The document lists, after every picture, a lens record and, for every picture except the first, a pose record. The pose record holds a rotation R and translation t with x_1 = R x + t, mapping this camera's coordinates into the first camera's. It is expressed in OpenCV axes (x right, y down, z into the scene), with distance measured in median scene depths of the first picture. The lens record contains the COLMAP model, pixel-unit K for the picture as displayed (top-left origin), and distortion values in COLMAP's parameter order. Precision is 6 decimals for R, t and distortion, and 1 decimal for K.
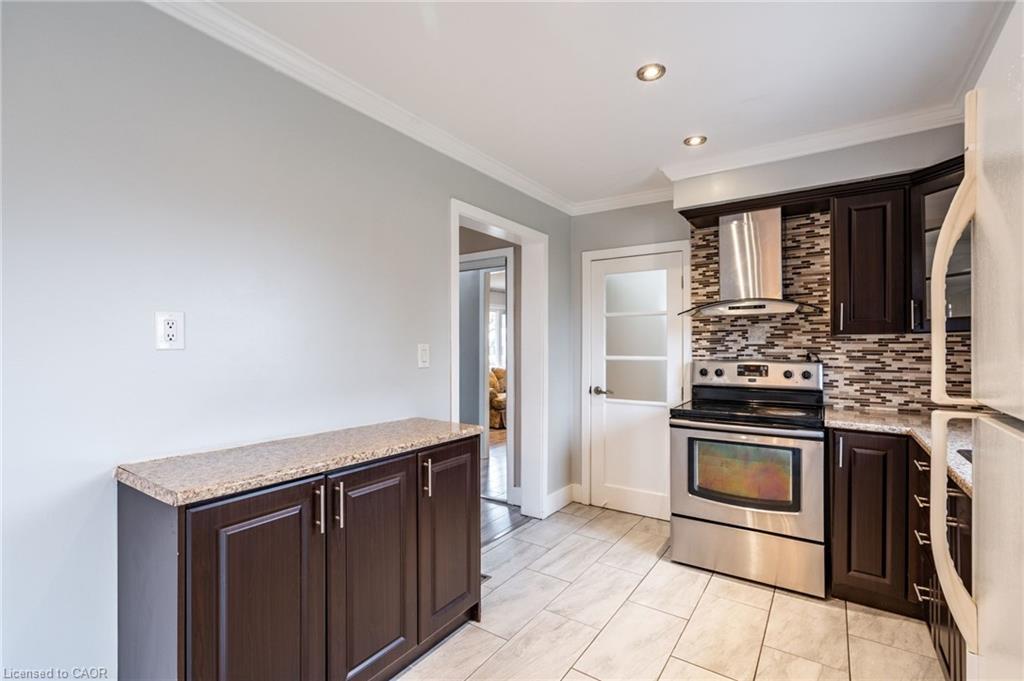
lens RADIAL K [[463.0, 0, 511.4], [0, 463.0, 344.4], [0, 0, 1]] dist [-0.008081, 0.004506]
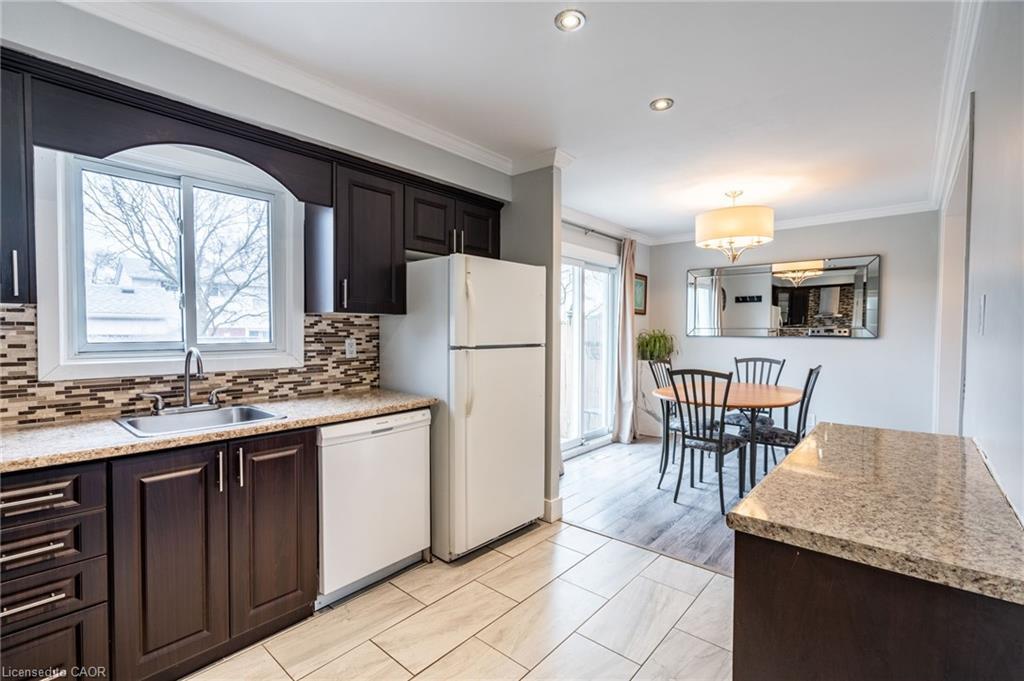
lens RADIAL K [[463.0, 0, 512.0], [0, 463.0, 342.5], [0, 0, 1]] dist [-0.008081, 0.004506]
pose [[-0.993160, -0.008629, 0.116443, 0.070278], [-0.006496, 0.999804, 0.018680, 0.008403], [-0.116582, 0.017795, -0.993022, 1.092646]]
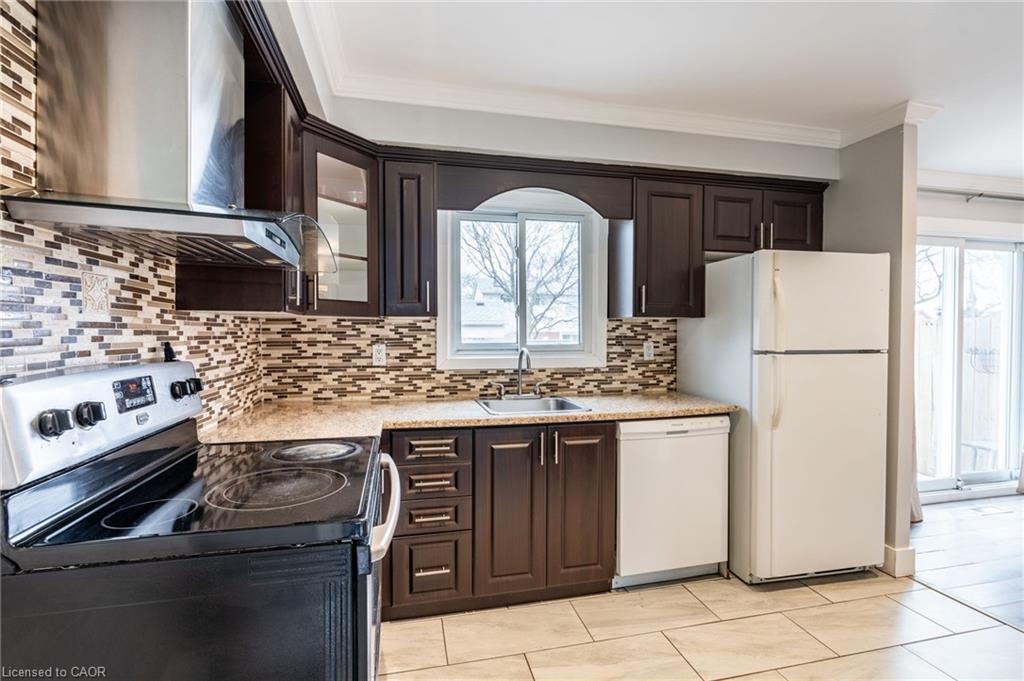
lens RADIAL K [[463.0, 0, 508.6], [0, 463.0, 343.9], [0, 0, 1]] dist [-0.008081, 0.004506]
pose [[-0.731386, -0.016989, 0.681752, 0.051121], [-0.005980, 0.999811, 0.018499, 0.008333], [-0.681938, 0.009453, -0.731349, 1.120903]]
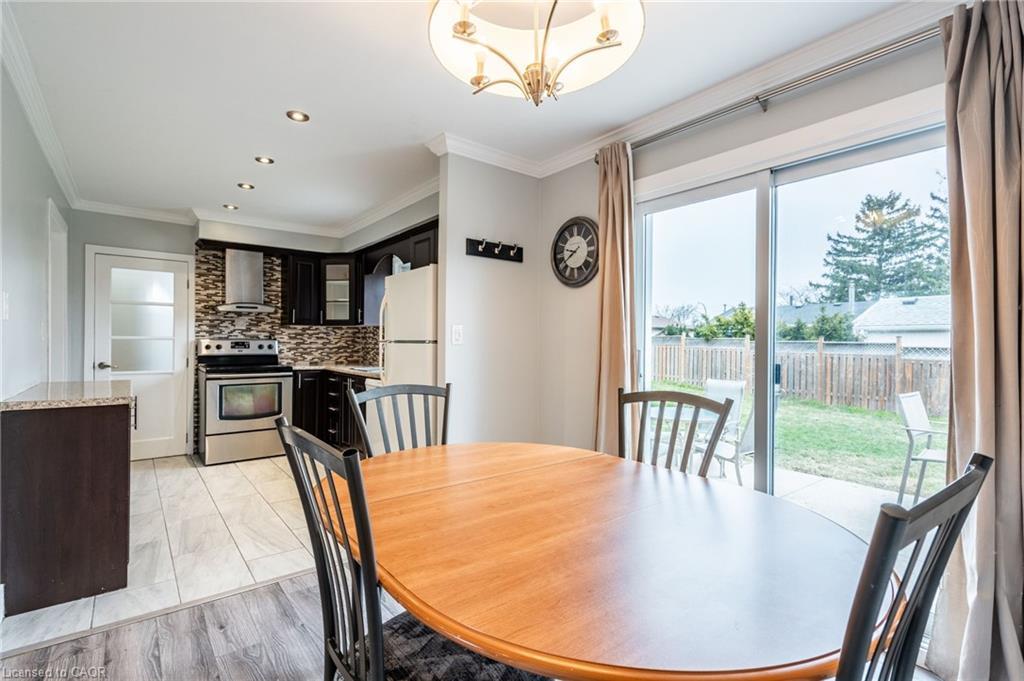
lens RADIAL K [[463.0, 0, 506.5], [0, 463.0, 342.4], [0, 0, 1]] dist [-0.008081, 0.004506]
pose [[0.288403, -0.001956, 0.957507, -0.824114], [-0.014503, 0.999874, 0.006411, 0.024203], [-0.957399, -0.015735, 0.288338, -0.406963]]
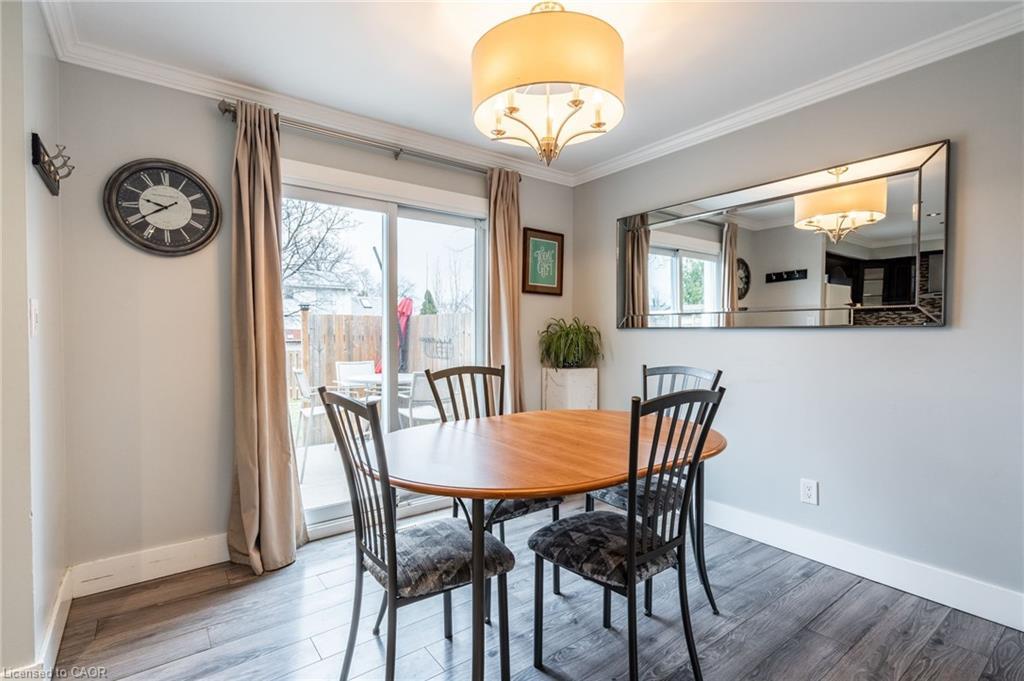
lens RADIAL K [[474.4, 0, 511.5], [0, 474.4, 346.4], [0, 0, 1]] dist [-0.014093, 0.000484]
pose [[-0.943315, -0.013360, 0.331631, -0.577151], [-0.007293, 0.999783, 0.019531, 0.034813], [-0.331819, 0.016005, -0.943207, 0.306230]]
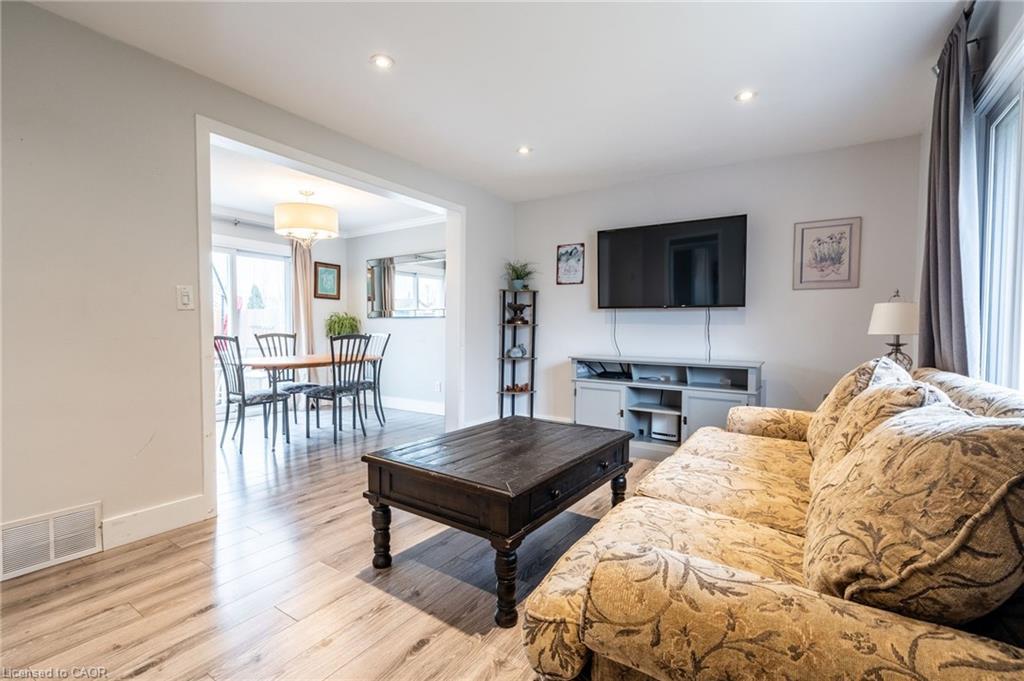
lens RADIAL K [[463.0, 0, 515.2], [0, 463.0, 342.2], [0, 0, 1]] dist [-0.008081, 0.004506]
pose [[-0.999989, -0.004750, -0.000601, -1.132777], [-0.004760, 0.999817, 0.018553, 0.082898], [0.000513, 0.018555, -0.999828, 1.300799]]
